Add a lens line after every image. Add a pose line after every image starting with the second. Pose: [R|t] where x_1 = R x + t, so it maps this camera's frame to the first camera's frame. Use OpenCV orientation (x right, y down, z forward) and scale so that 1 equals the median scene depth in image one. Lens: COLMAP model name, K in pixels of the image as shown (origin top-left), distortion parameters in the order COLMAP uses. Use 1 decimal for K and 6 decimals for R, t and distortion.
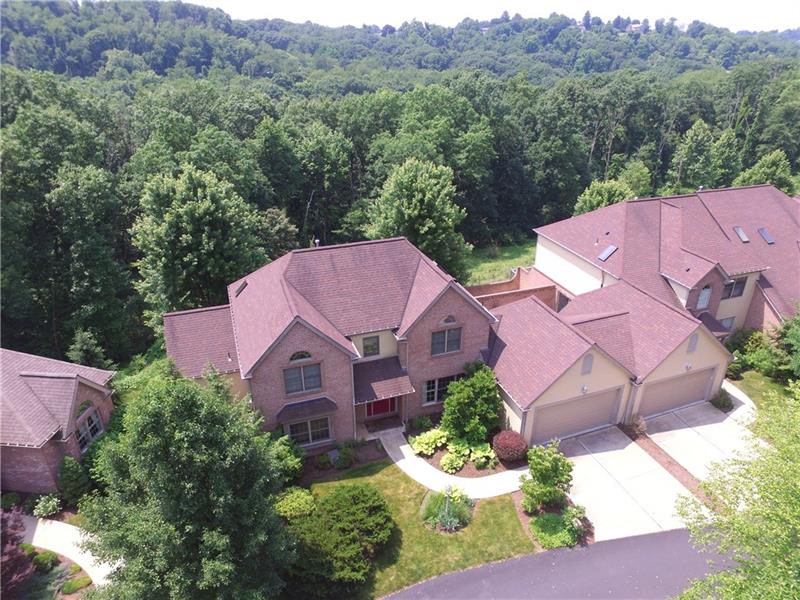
lens RADIAL K [[541.3, 0, 400.0], [0, 541.3, 300.0], [0, 0, 1]] dist [-0.122130, 0.081204]
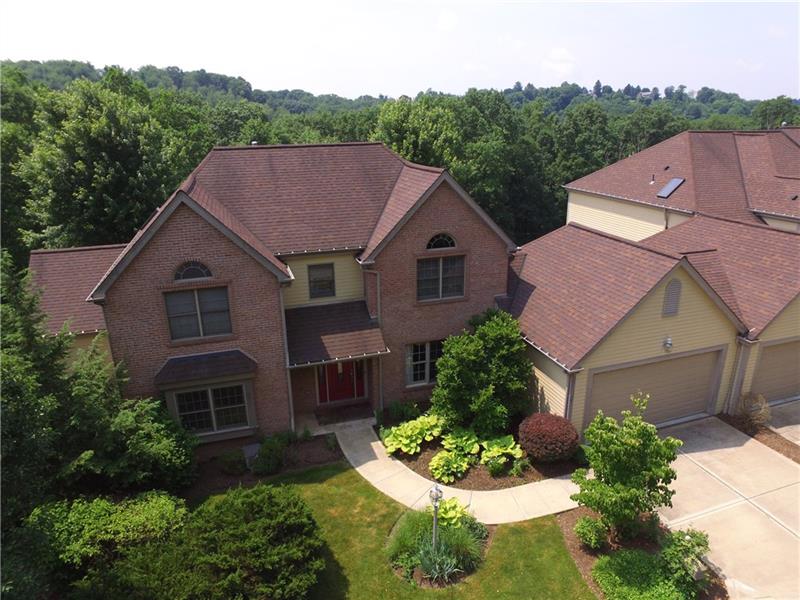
lens RADIAL K [[541.3, 0, 400.0], [0, 541.3, 300.0], [0, 0, 1]] dist [-0.122130, 0.081204]
pose [[0.999479, -0.001245, -0.032251, 0.059982], [-0.002877, 0.991839, -0.127467, 0.190658], [0.032147, 0.127494, 0.991318, 0.380106]]
